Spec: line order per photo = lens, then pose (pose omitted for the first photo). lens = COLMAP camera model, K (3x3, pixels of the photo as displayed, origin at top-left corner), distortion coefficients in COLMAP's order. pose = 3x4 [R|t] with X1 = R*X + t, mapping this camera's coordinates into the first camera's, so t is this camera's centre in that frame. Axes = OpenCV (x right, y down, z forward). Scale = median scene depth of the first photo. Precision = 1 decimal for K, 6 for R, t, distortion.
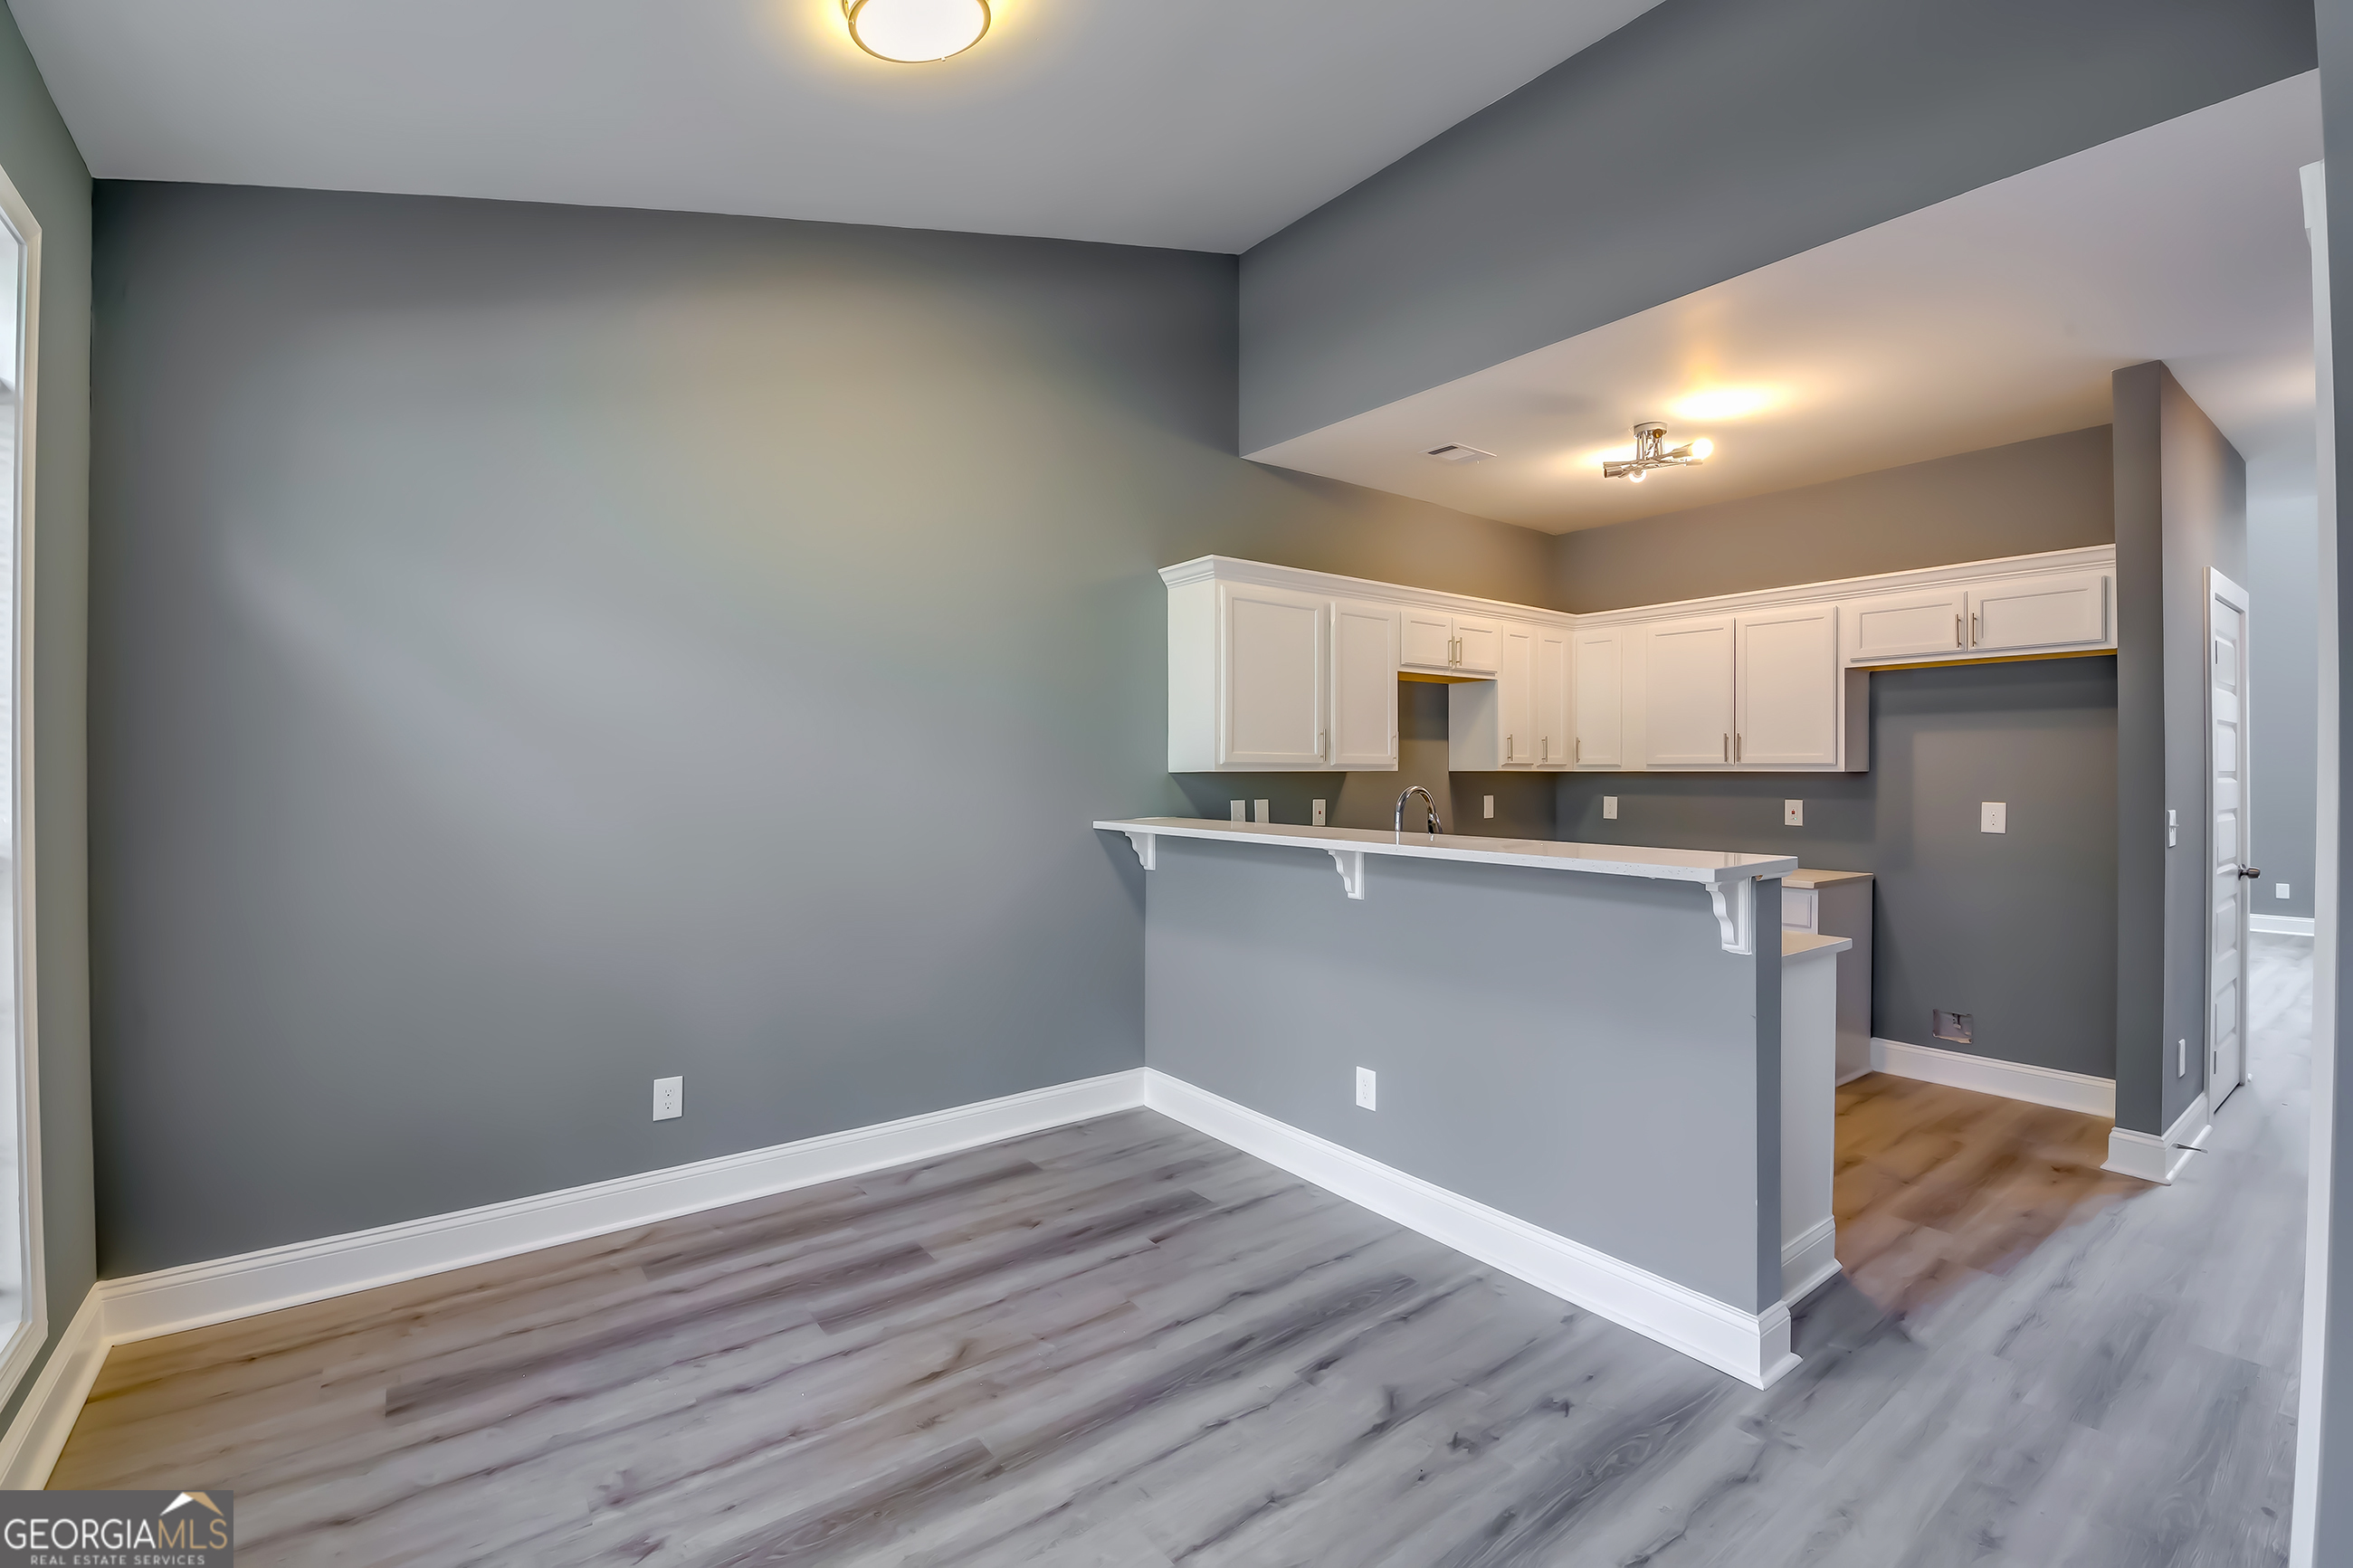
lens RADIAL K [[1024.2, 0, 1175.9], [0, 1024.2, 781.3], [0, 0, 1]] dist [-0.000358, -0.000357]
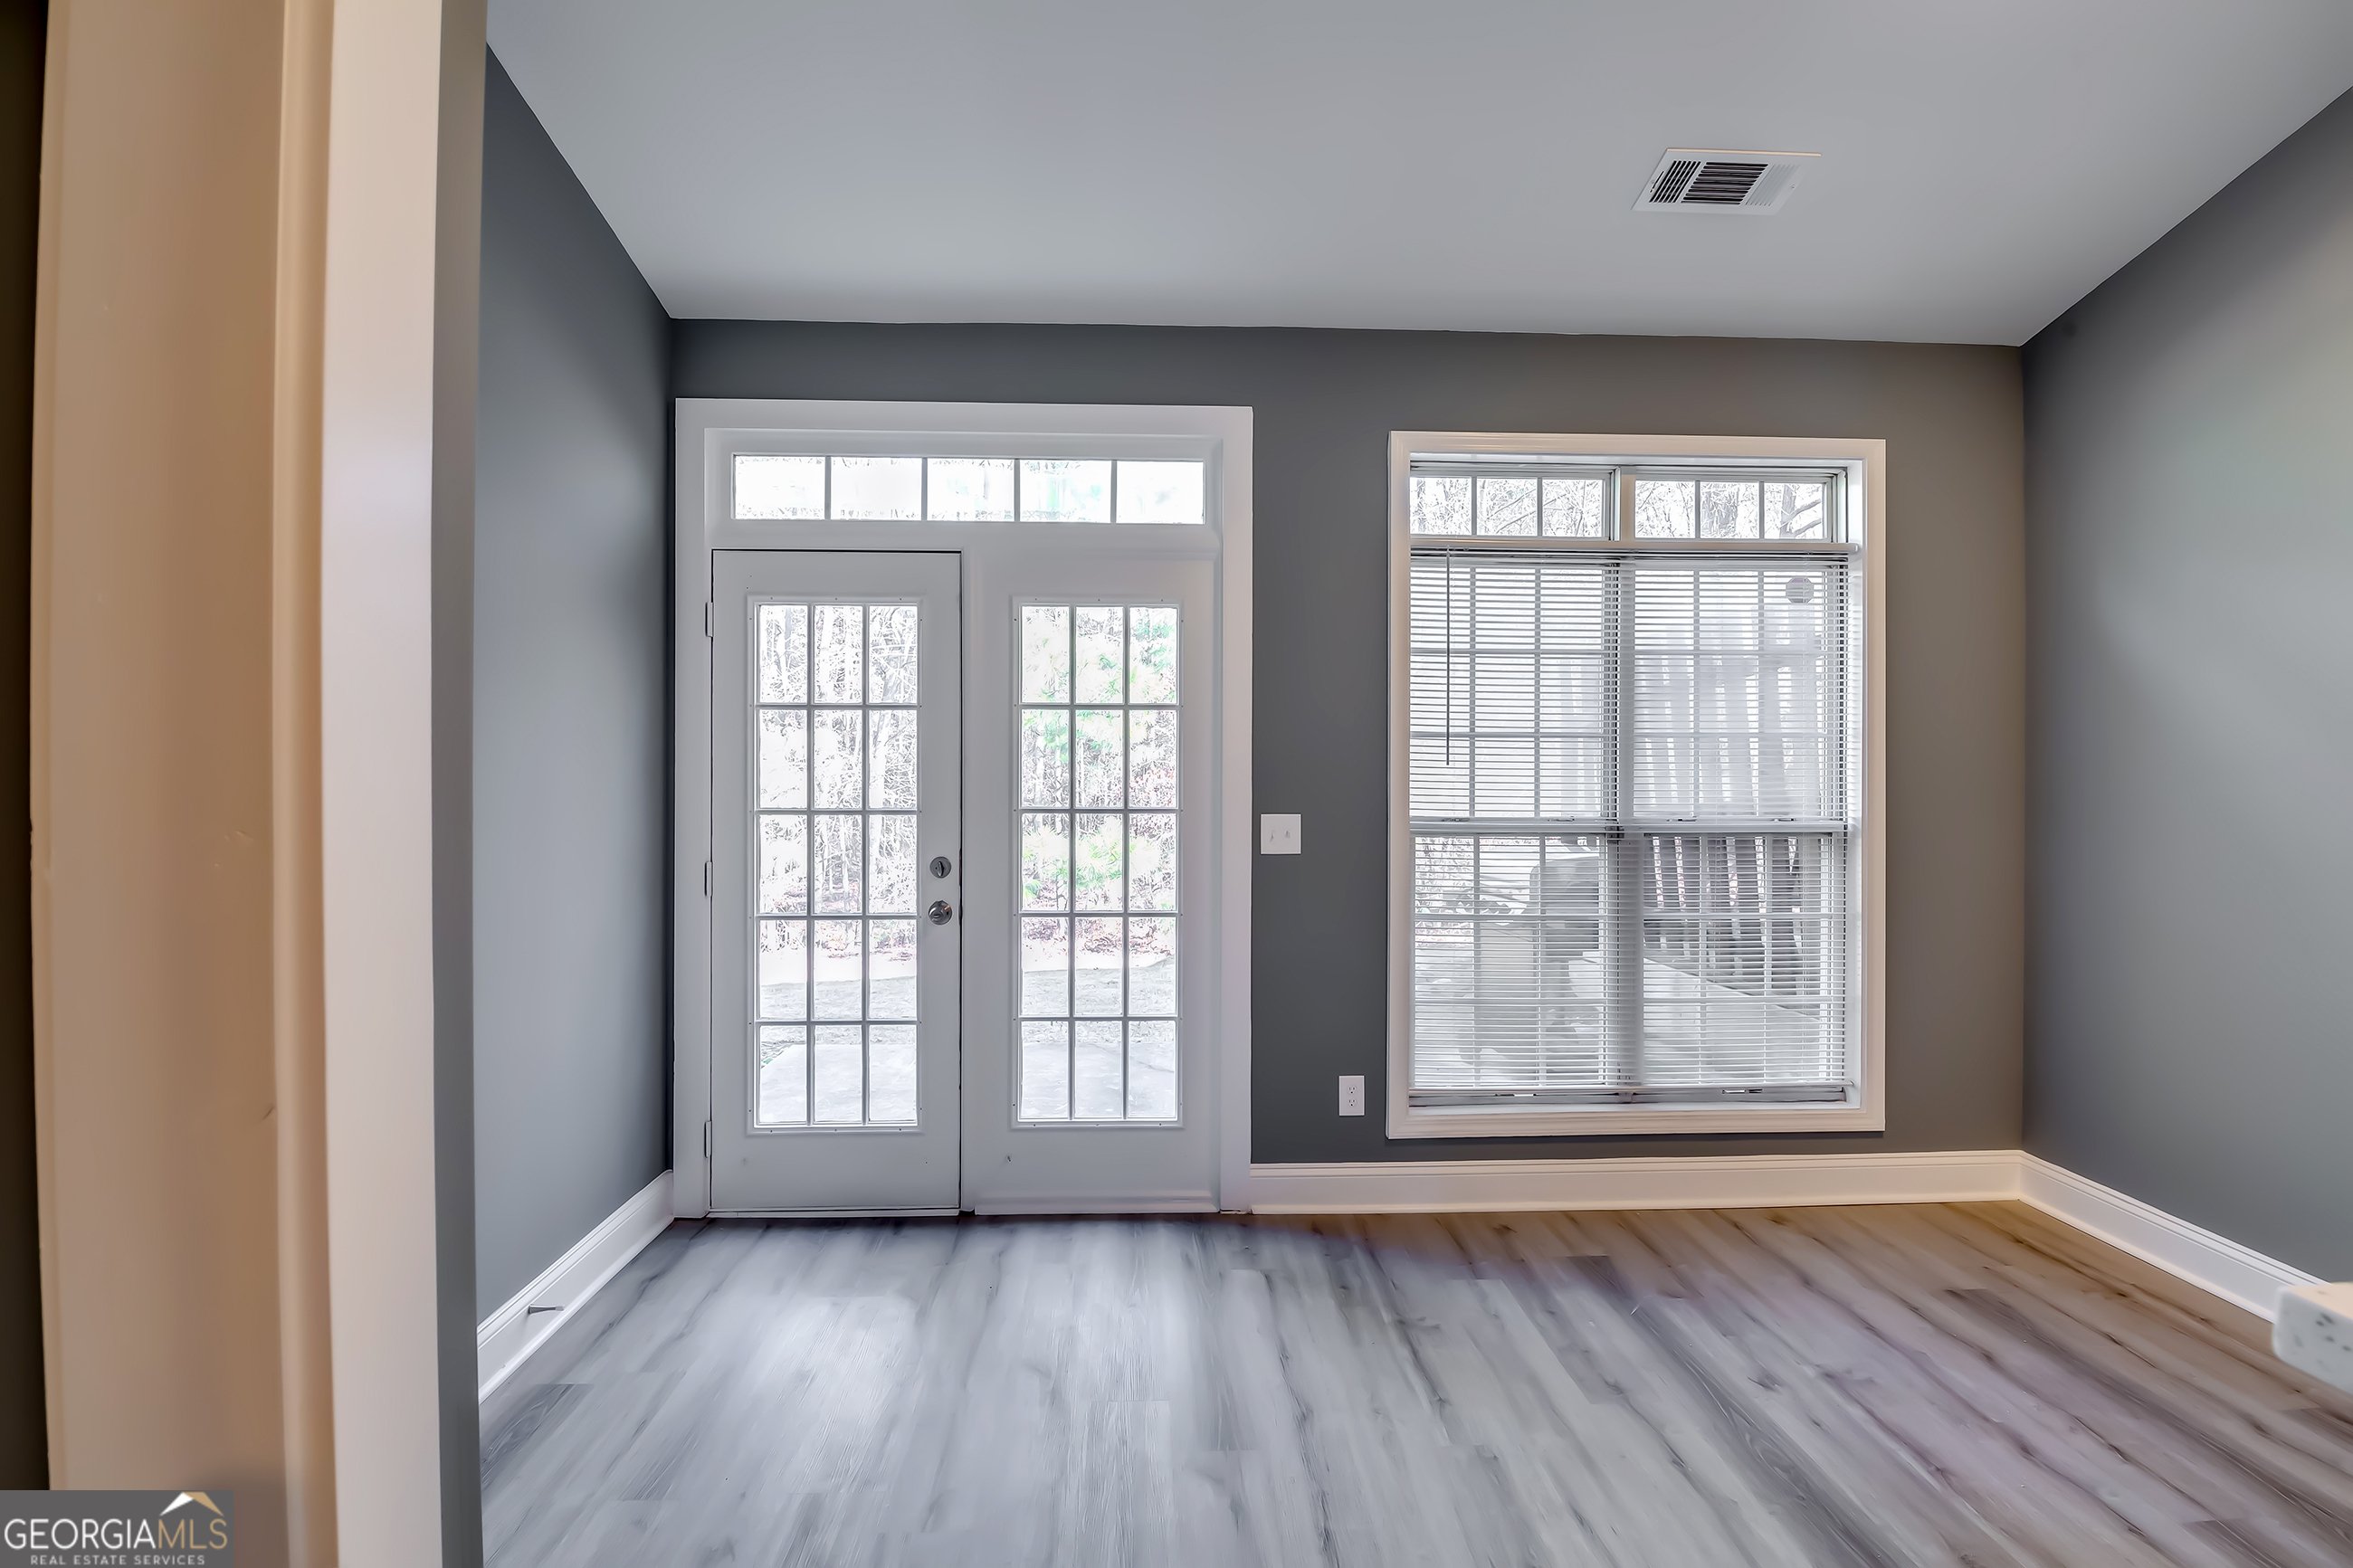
lens RADIAL K [[1024.2, 0, 1175.9], [0, 1024.2, 784.7], [0, 0, 1]] dist [-0.000358, -0.000357]
pose [[-0.578044, -0.002846, -0.816001, 0.765400], [-0.004763, 0.999989, -0.000114, 0.002589], [0.815992, 0.003821, -0.578051, 0.906518]]
